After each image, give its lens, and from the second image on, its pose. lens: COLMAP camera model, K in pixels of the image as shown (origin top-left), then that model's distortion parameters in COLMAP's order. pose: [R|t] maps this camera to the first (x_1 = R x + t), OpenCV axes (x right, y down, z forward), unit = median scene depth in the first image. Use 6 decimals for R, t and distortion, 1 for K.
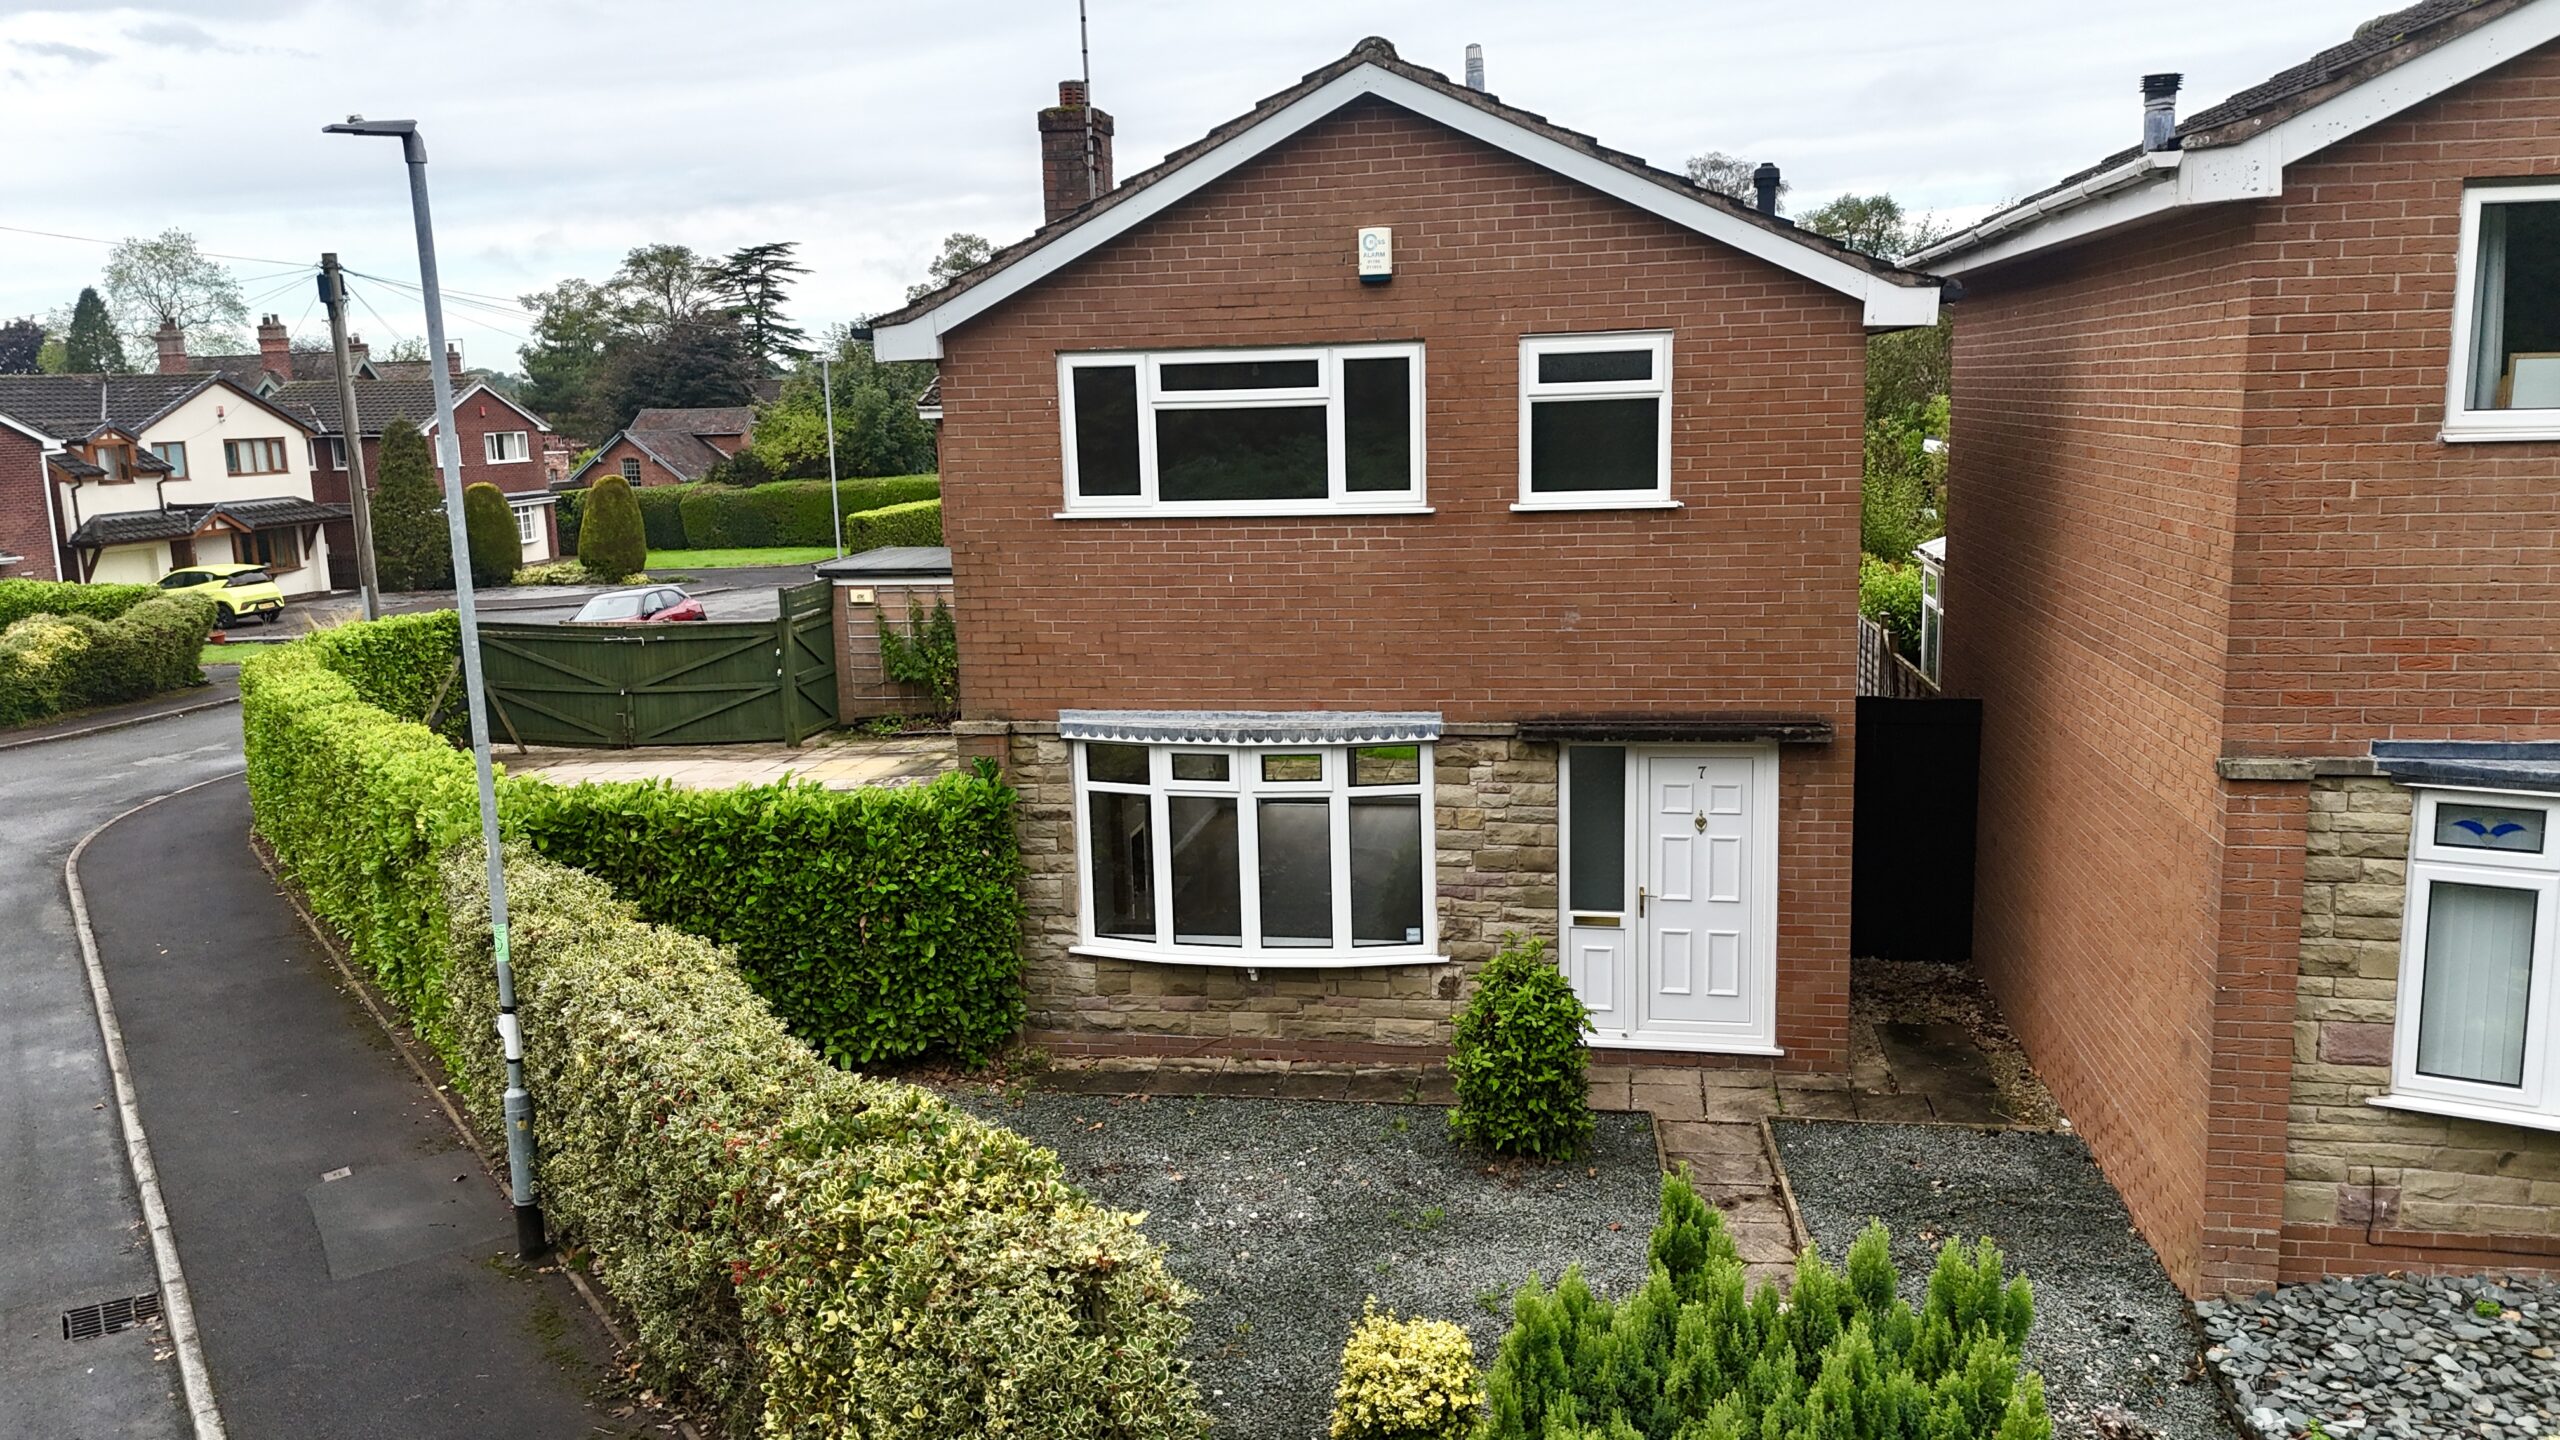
lens RADIAL K [[1907.2, 0, 1271.0], [0, 1907.2, 704.6], [0, 0, 1]] dist [0.059940, -0.065999]
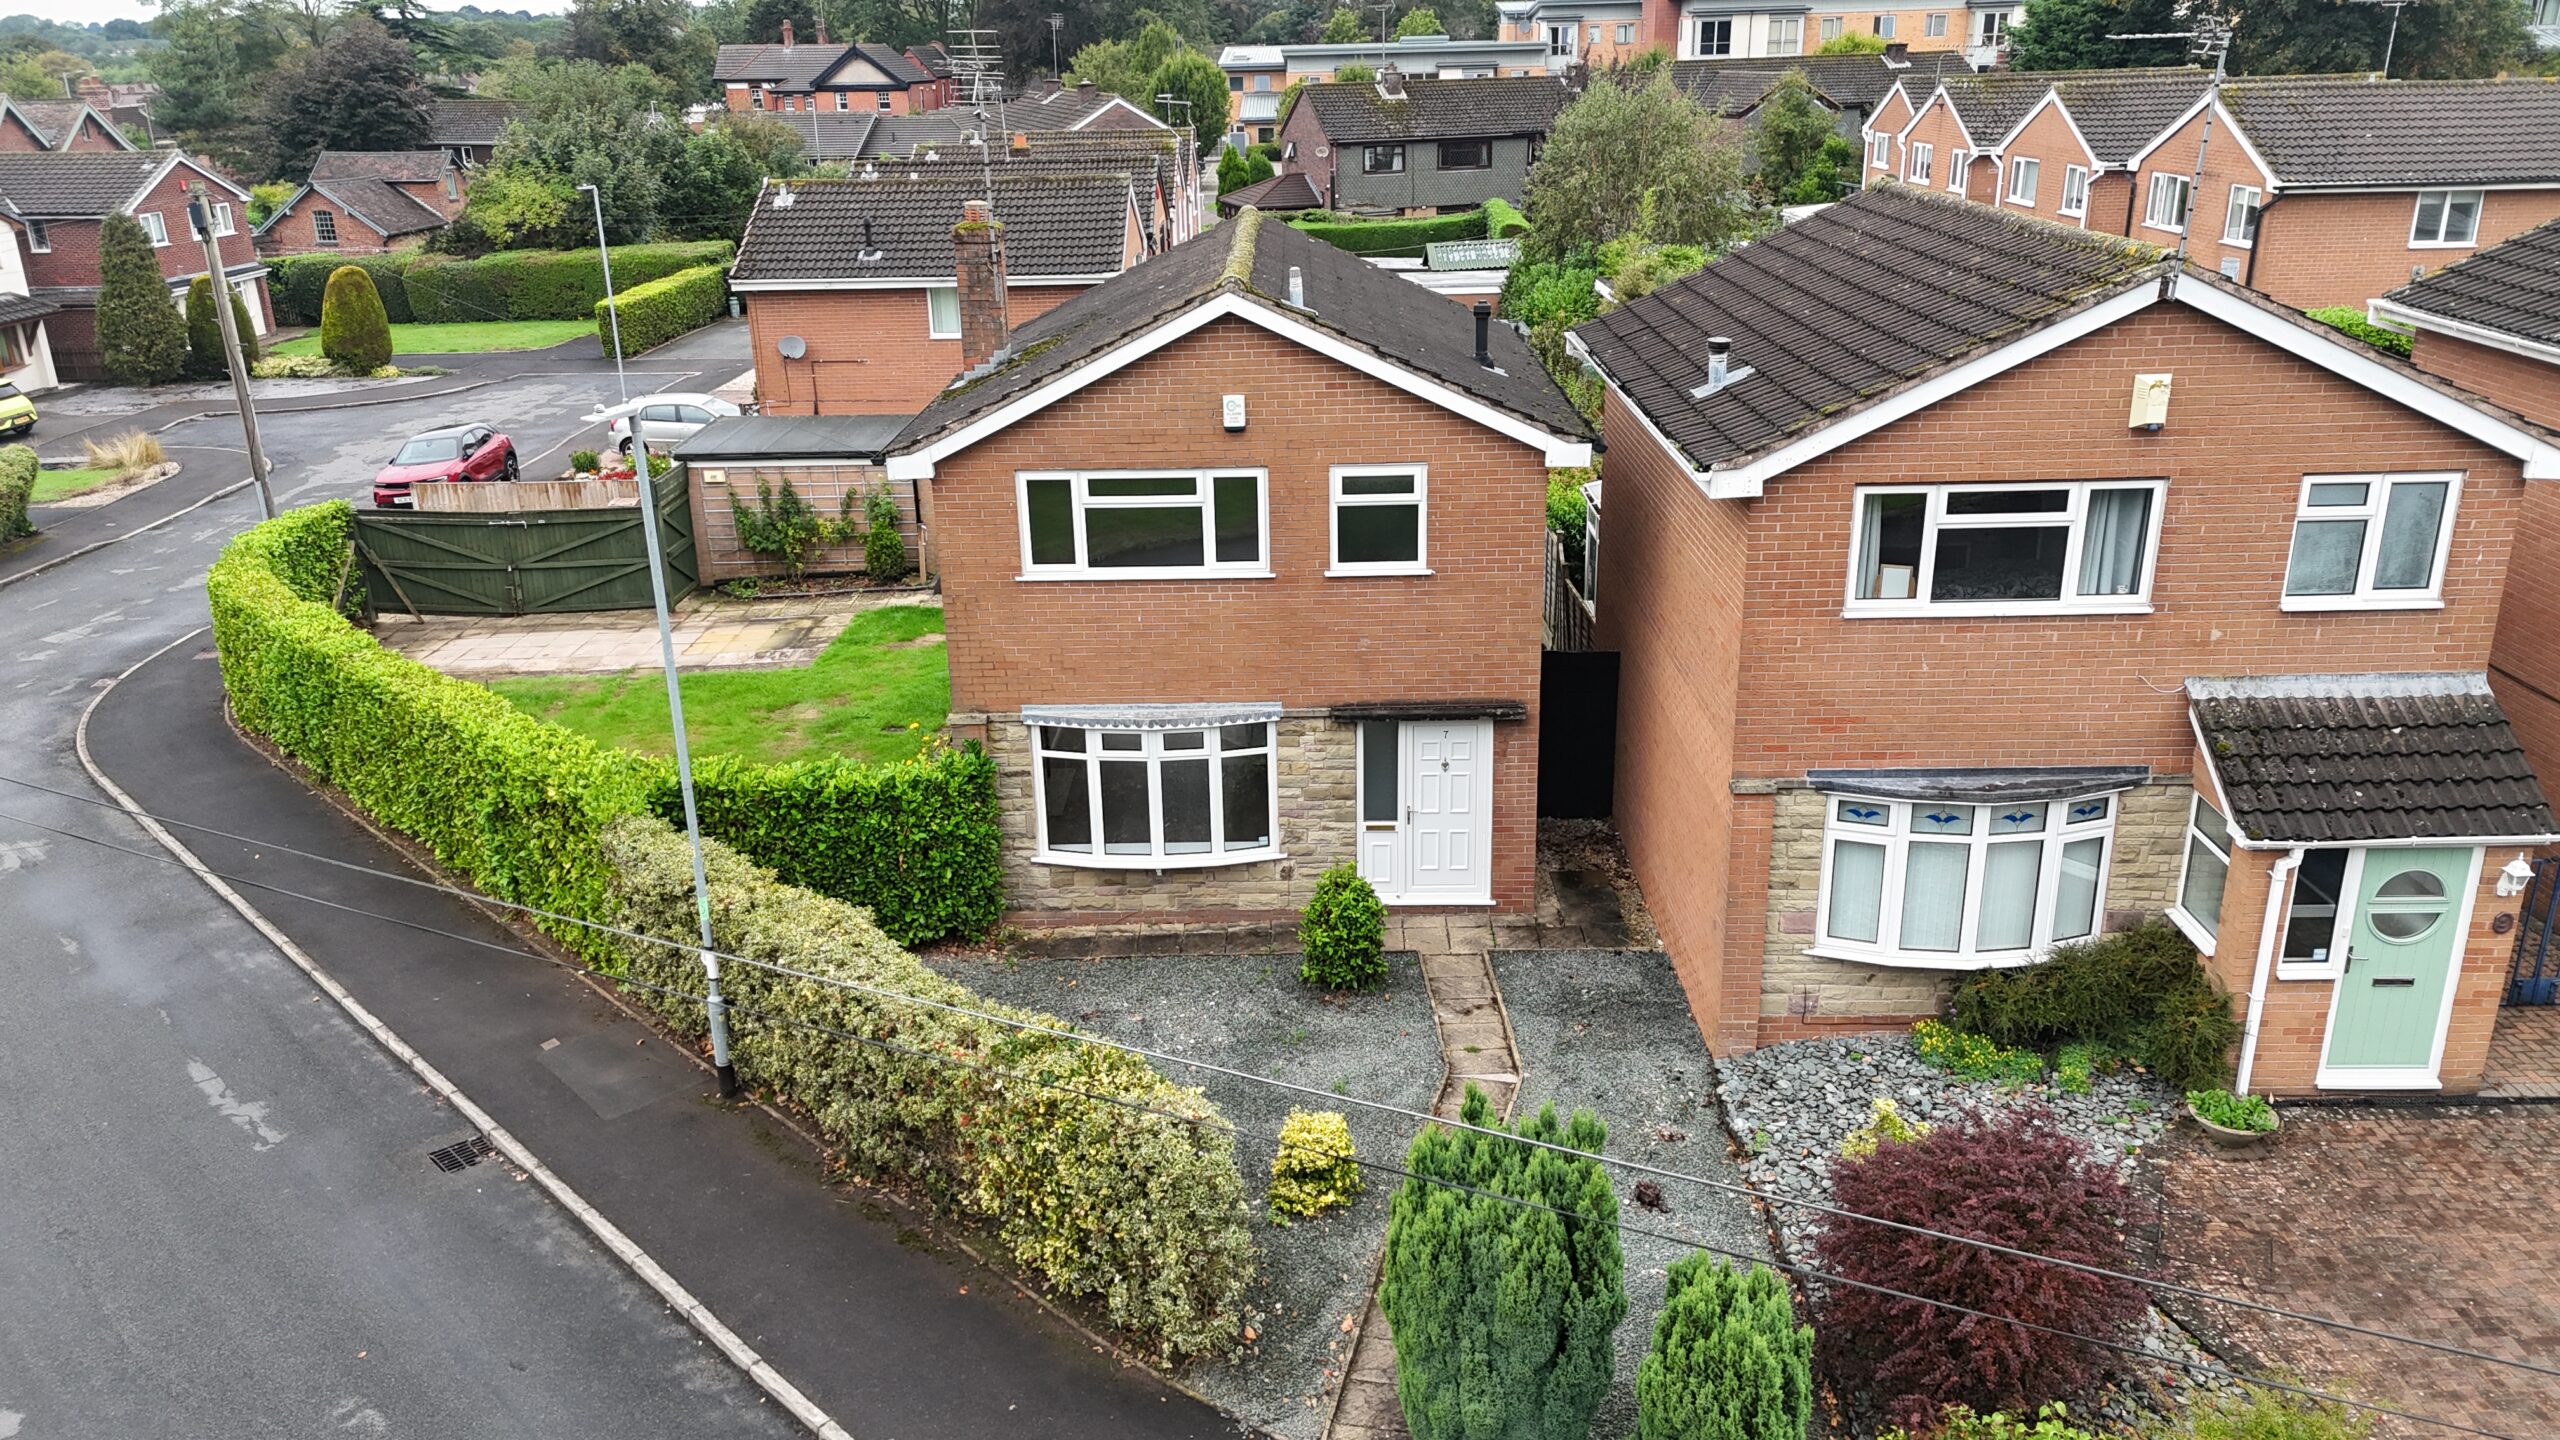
lens RADIAL K [[1907.2, 0, 1279.9], [0, 1907.2, 706.6], [0, 0, 1]] dist [0.059940, -0.065999]
pose [[0.986388, -0.047679, 0.157368, -0.156118], [0.020753, 0.985484, 0.168494, -0.257460], [-0.163117, -0.162934, 0.973060, -0.501363]]
